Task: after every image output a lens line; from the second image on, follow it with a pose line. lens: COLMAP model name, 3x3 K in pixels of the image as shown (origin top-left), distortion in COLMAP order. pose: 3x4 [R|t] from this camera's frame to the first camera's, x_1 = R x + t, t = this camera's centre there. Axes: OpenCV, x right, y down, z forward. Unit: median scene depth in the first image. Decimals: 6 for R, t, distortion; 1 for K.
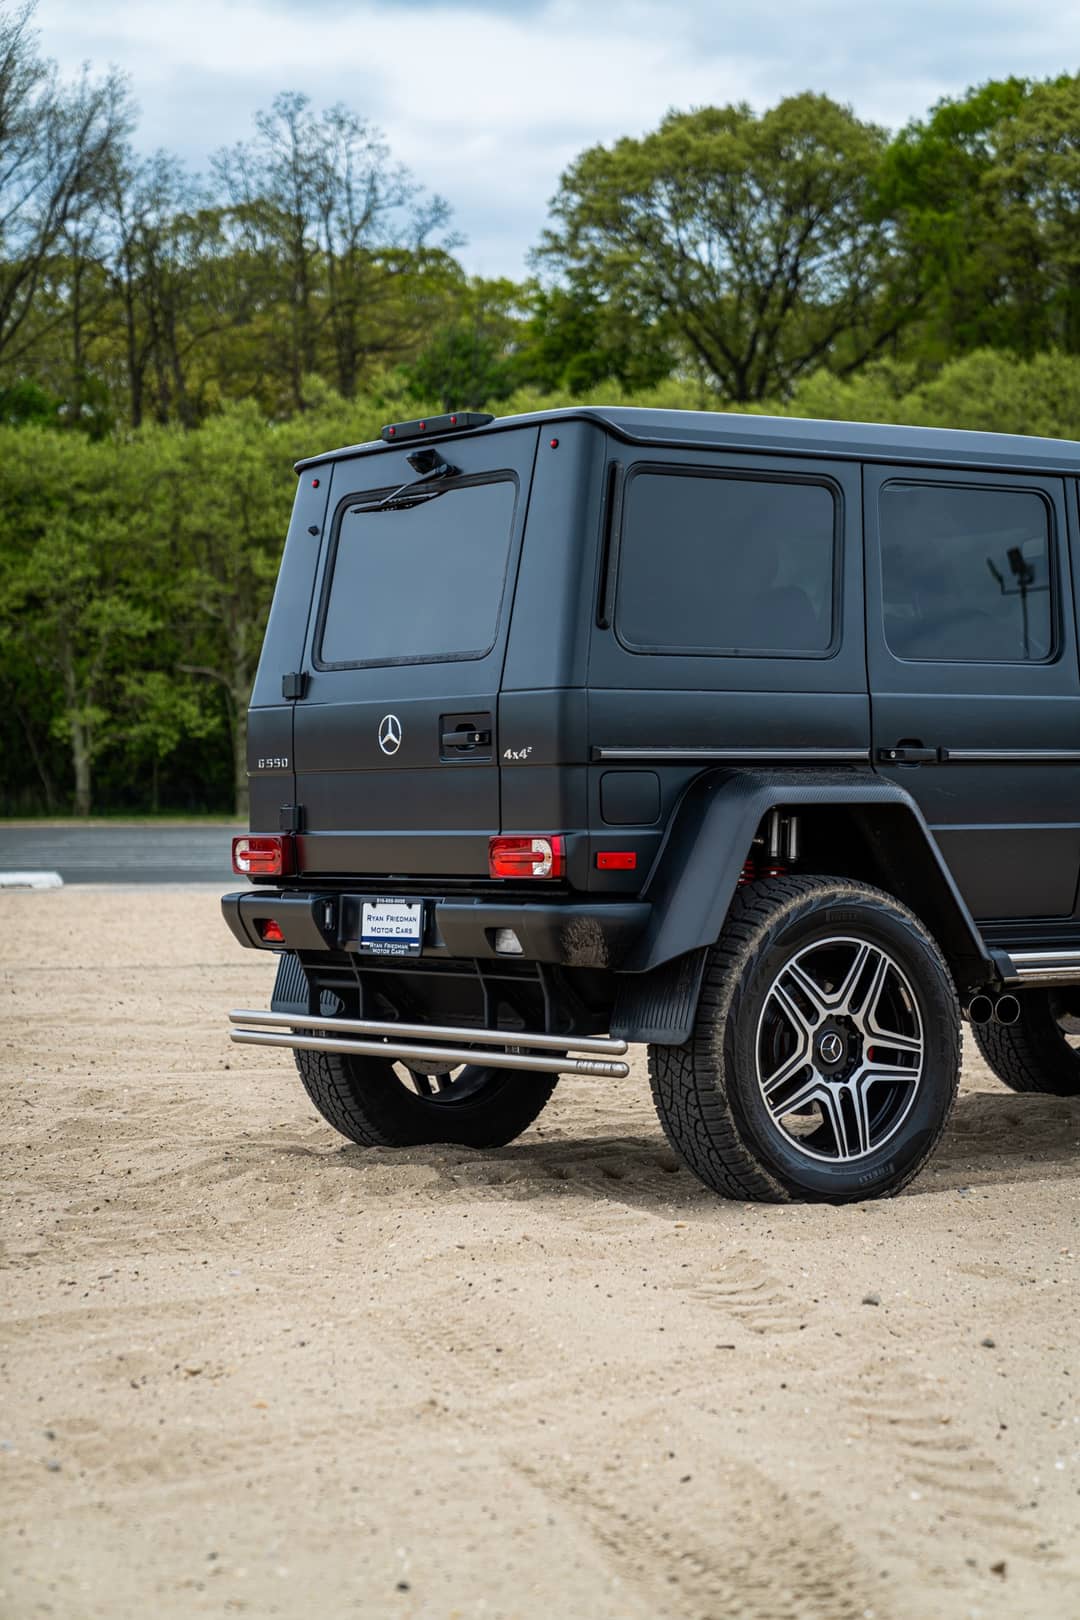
lens RADIAL K [[3279.8, 0, 540.0], [0, 3279.8, 810.0], [0, 0, 1]] dist [0.212084, -0.225267]
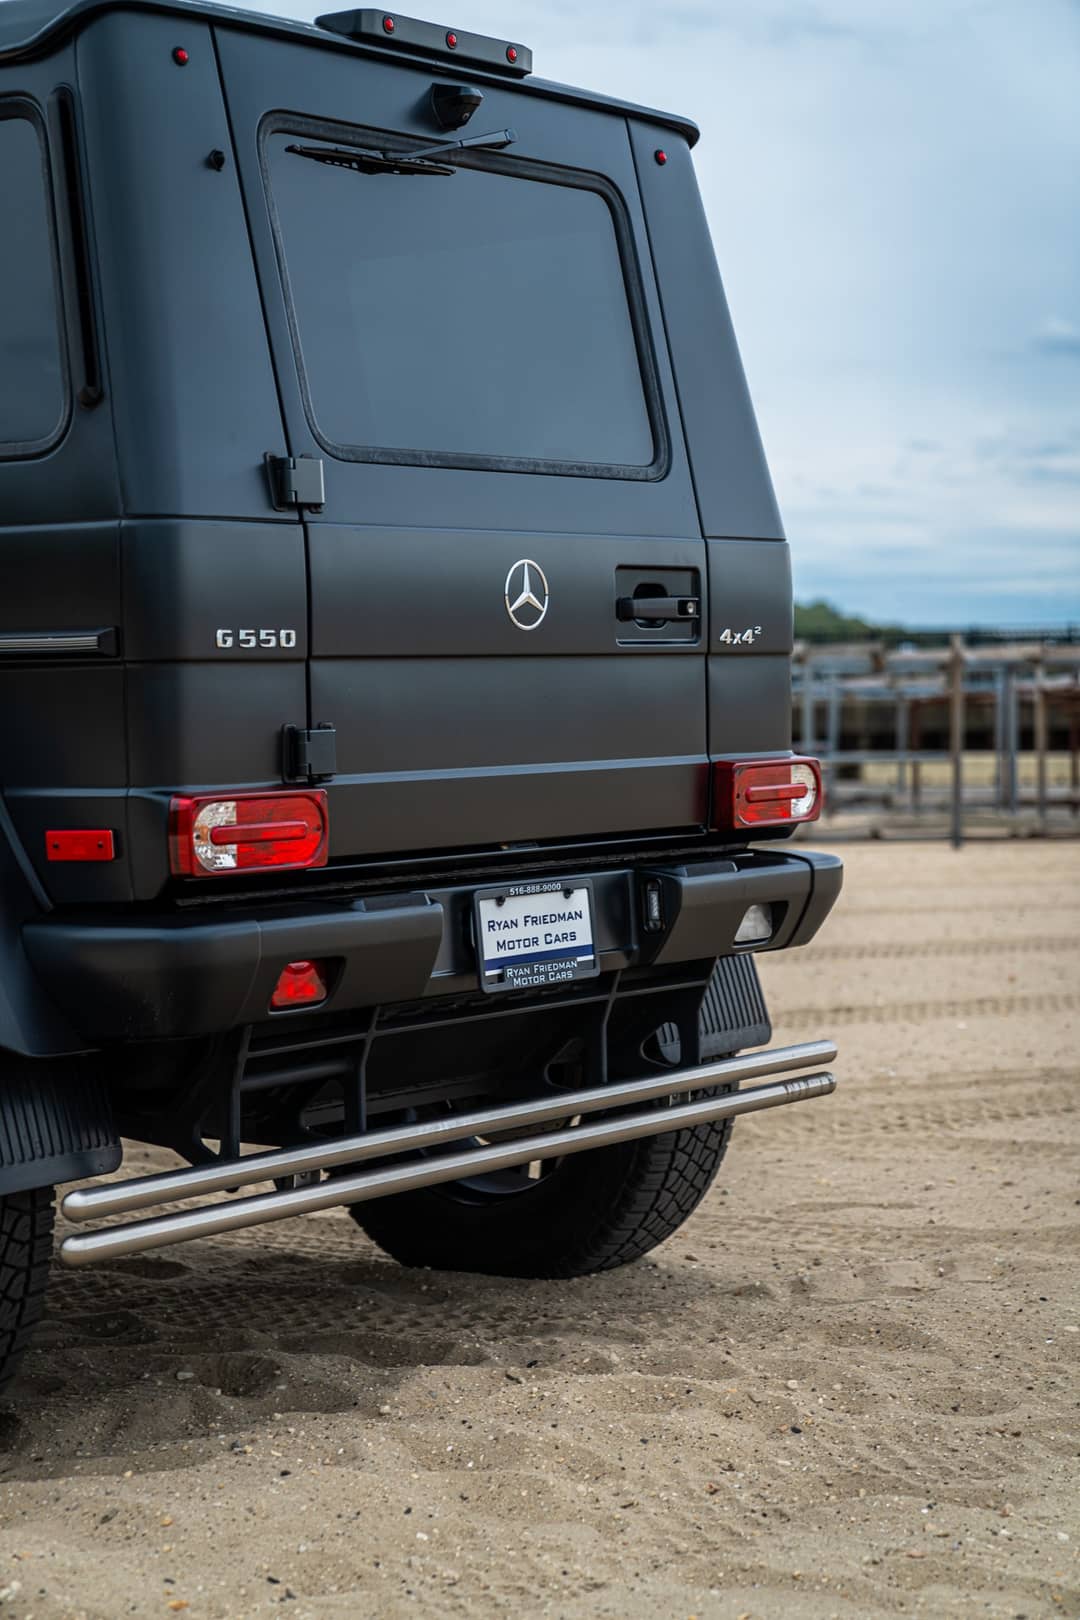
lens RADIAL K [[3169.0, 0, 540.0], [0, 3169.0, 810.0], [0, 0, 1]] dist [0.188504, 0.070308]
pose [[-0.287667, -0.024832, 0.957409, -0.529595], [0.021454, 0.999246, 0.032364, -0.003344], [-0.957490, 0.029851, -0.286917, 1.077203]]
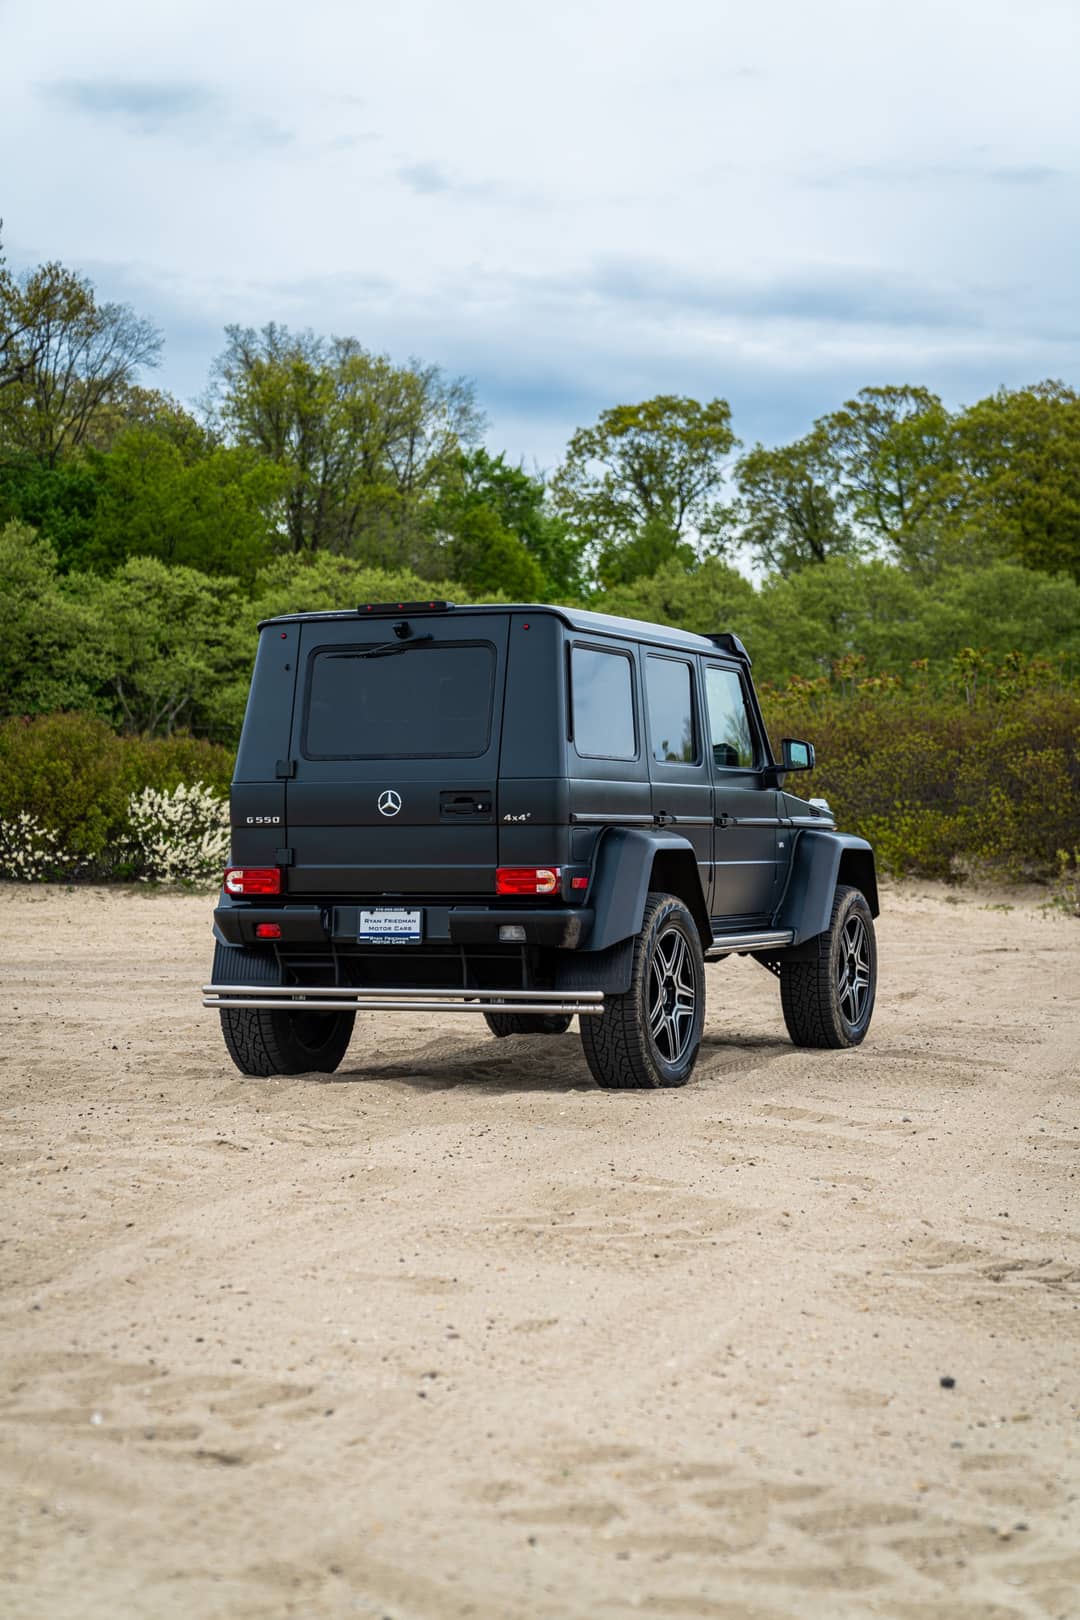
lens RADIAL K [[2839.8, 0, 540.0], [0, 2839.8, 810.0], [0, 0, 1]] dist [0.014475, 0.007530]
pose [[0.859419, 0.011576, 0.511141, -0.629726], [-0.004043, 0.999866, -0.015846, 0.001289], [-0.511256, 0.011552, 0.859351, -0.185219]]
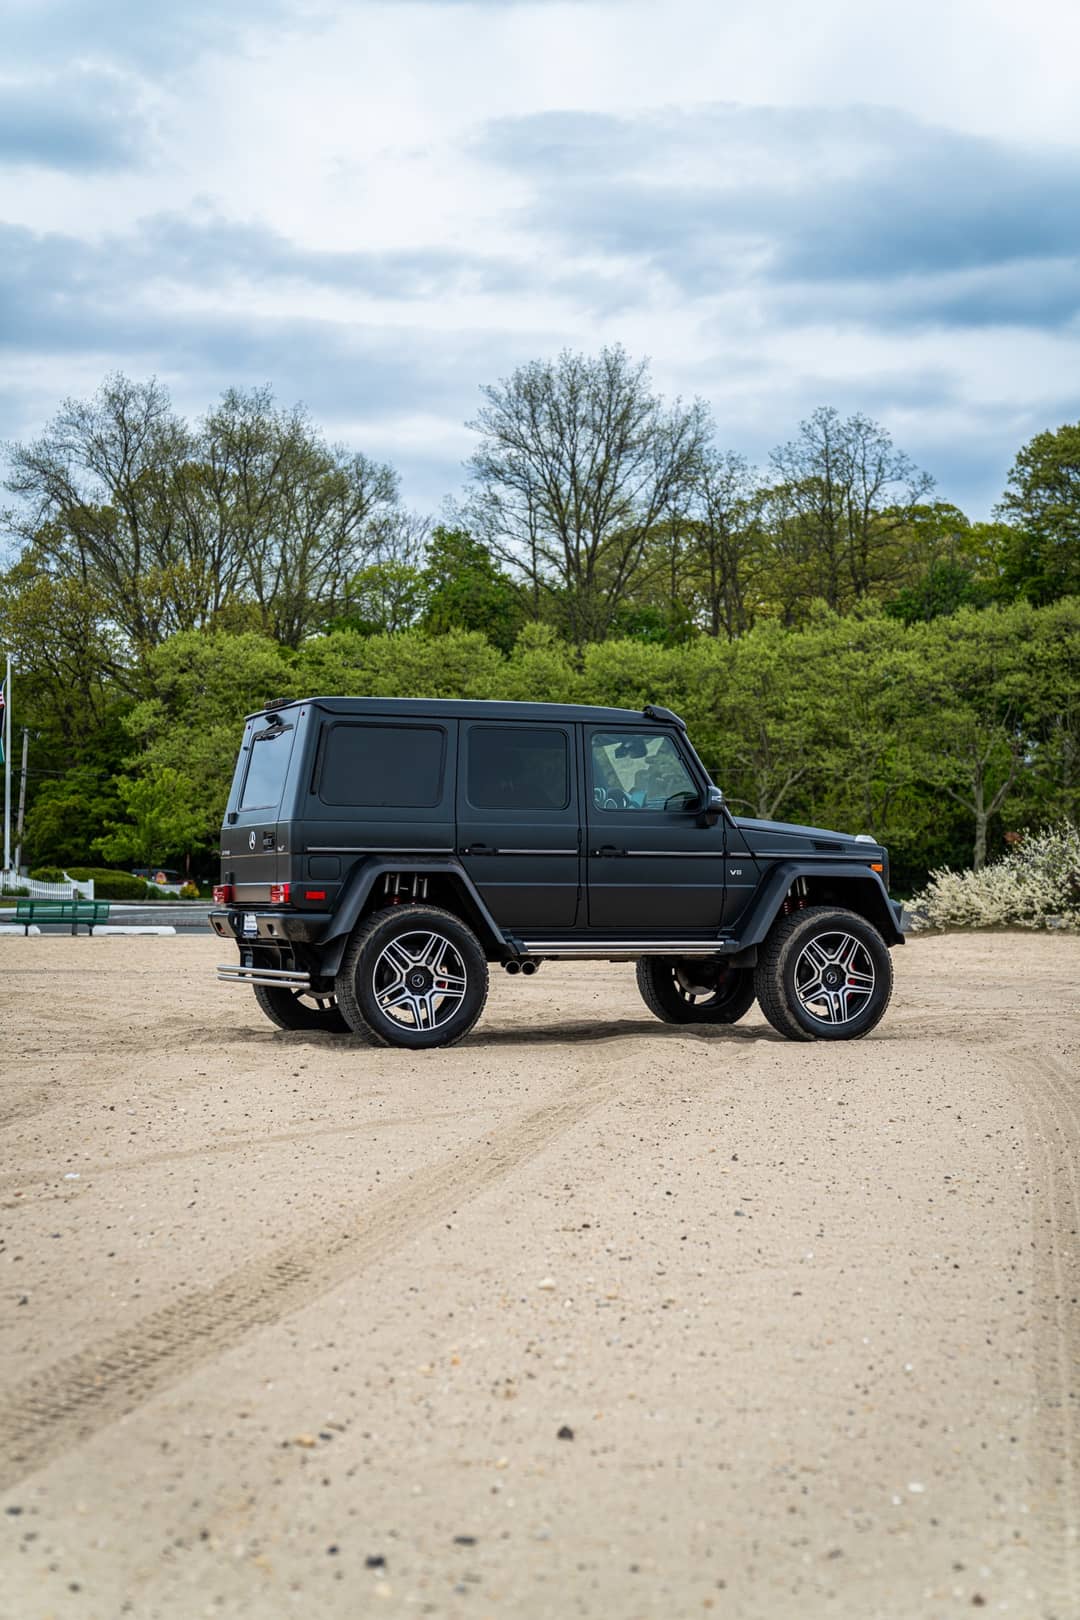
lens RADIAL K [[2381.0, 0, 534.1], [0, 2381.0, 824.1], [0, 0, 1]] dist [0.137552, 0.049749]
pose [[0.971095, 0.004554, -0.238648, 0.497876], [-0.012003, 0.999485, -0.029772, 0.011654], [0.238390, 0.031776, 0.970650, -0.510509]]
